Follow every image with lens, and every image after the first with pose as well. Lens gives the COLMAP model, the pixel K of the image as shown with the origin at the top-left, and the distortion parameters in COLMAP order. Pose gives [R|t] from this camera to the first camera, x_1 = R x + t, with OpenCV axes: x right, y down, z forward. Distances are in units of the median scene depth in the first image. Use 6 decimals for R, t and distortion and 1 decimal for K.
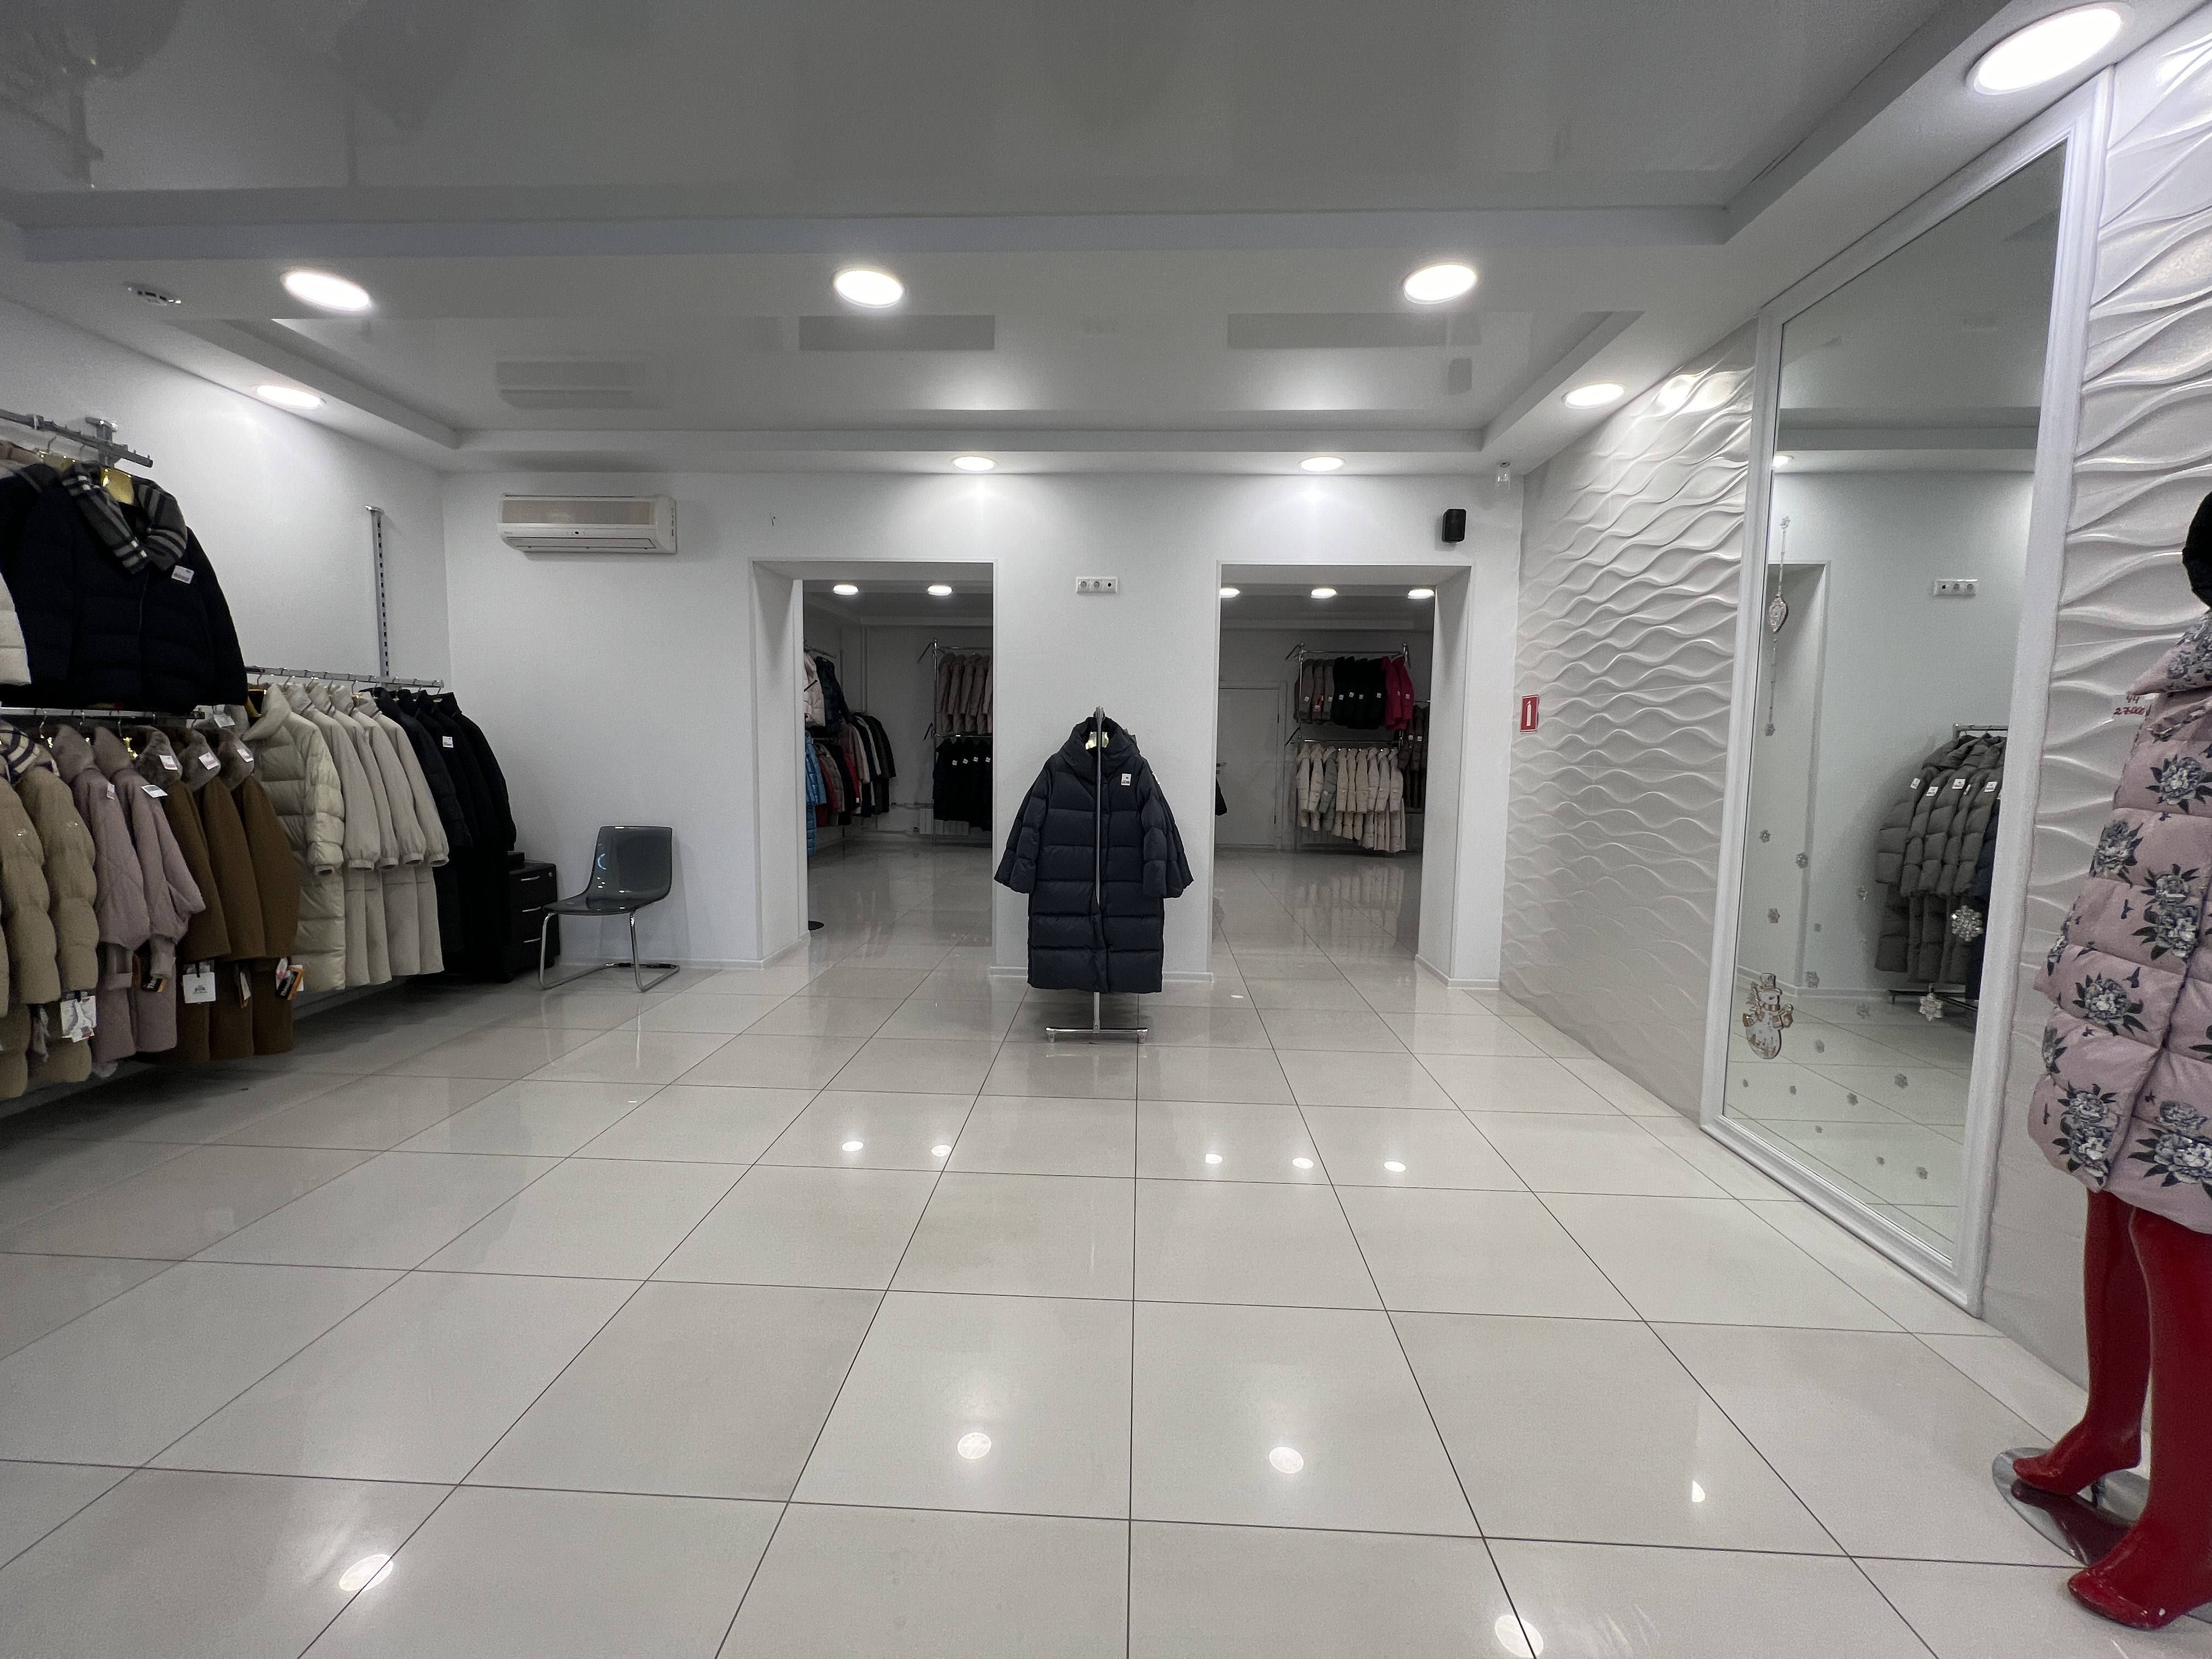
lens RADIAL K [[873.7, 0, 1108.3], [0, 873.7, 829.1], [0, 0, 1]] dist [-0.010600, -0.000141]
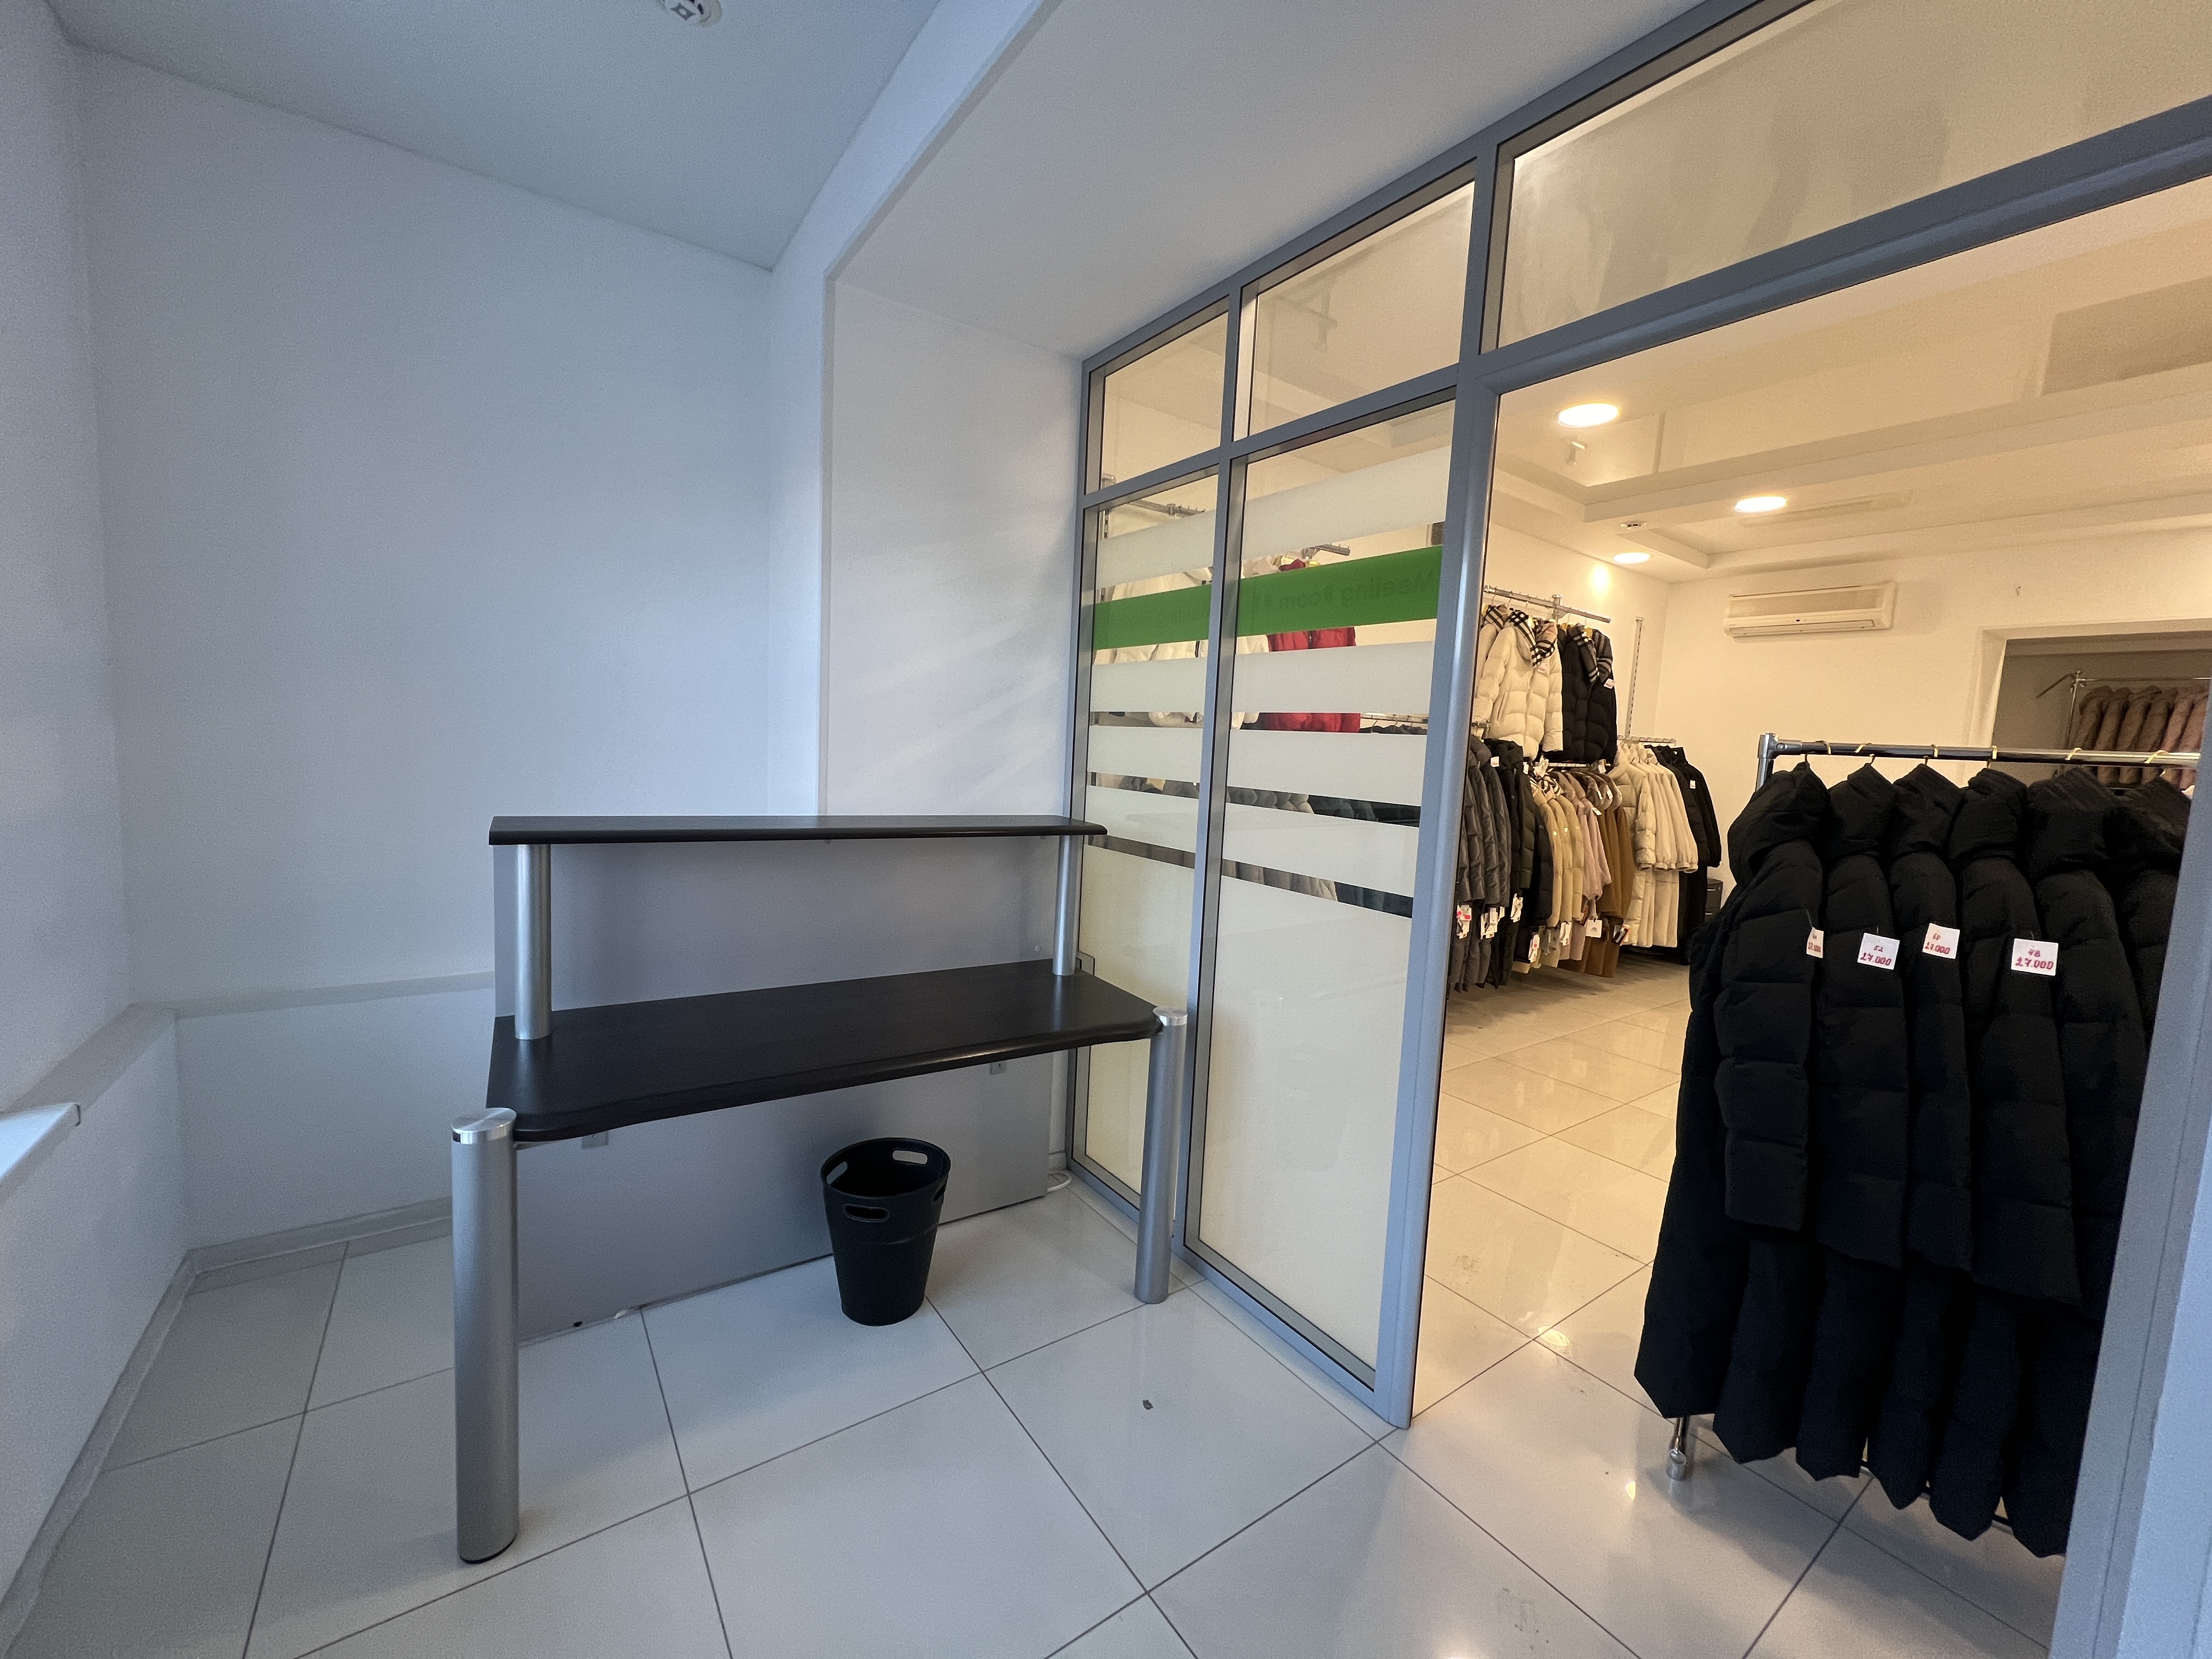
lens RADIAL K [[873.7, 0, 1100.5], [0, 873.7, 825.9], [0, 0, 1]] dist [-0.010600, -0.000141]
pose [[0.600777, 0.090088, -0.794325, -0.236397], [-0.112114, 0.993305, 0.027860, 0.035942], [0.791516, 0.072317, 0.606854, -0.631348]]
